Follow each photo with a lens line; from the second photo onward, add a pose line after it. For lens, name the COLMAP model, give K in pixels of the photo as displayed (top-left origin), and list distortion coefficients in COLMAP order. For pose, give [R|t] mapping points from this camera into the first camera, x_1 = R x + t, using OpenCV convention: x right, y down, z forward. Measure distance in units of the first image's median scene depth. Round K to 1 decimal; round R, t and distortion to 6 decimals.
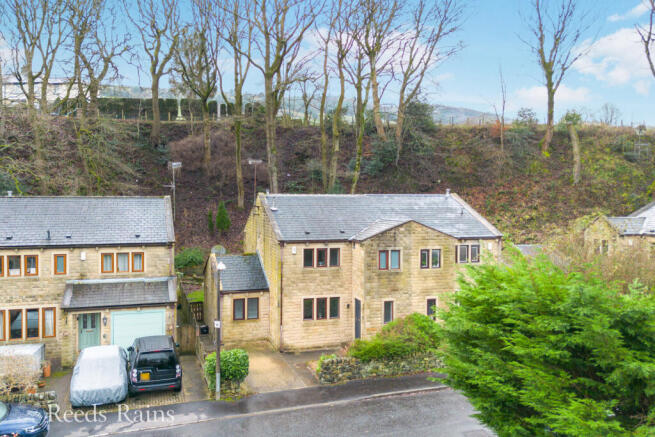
lens RADIAL K [[499.2, 0, 327.5], [0, 499.2, 218.5], [0, 0, 1]] dist [0.073751, -0.078947]
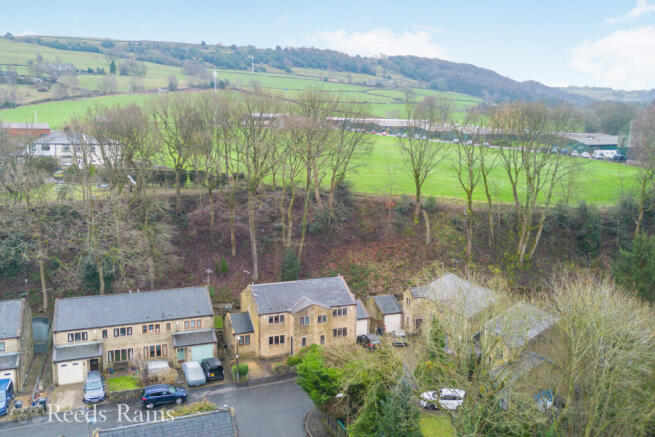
lens RADIAL K [[499.2, 0, 327.5], [0, 499.2, 218.5], [0, 0, 1]] dist [0.073751, -0.078947]
pose [[0.998804, -0.006192, 0.048500, 0.118290], [0.000995, 0.994317, 0.106456, -0.654189], [-0.048884, -0.106280, 0.993134, -1.329332]]
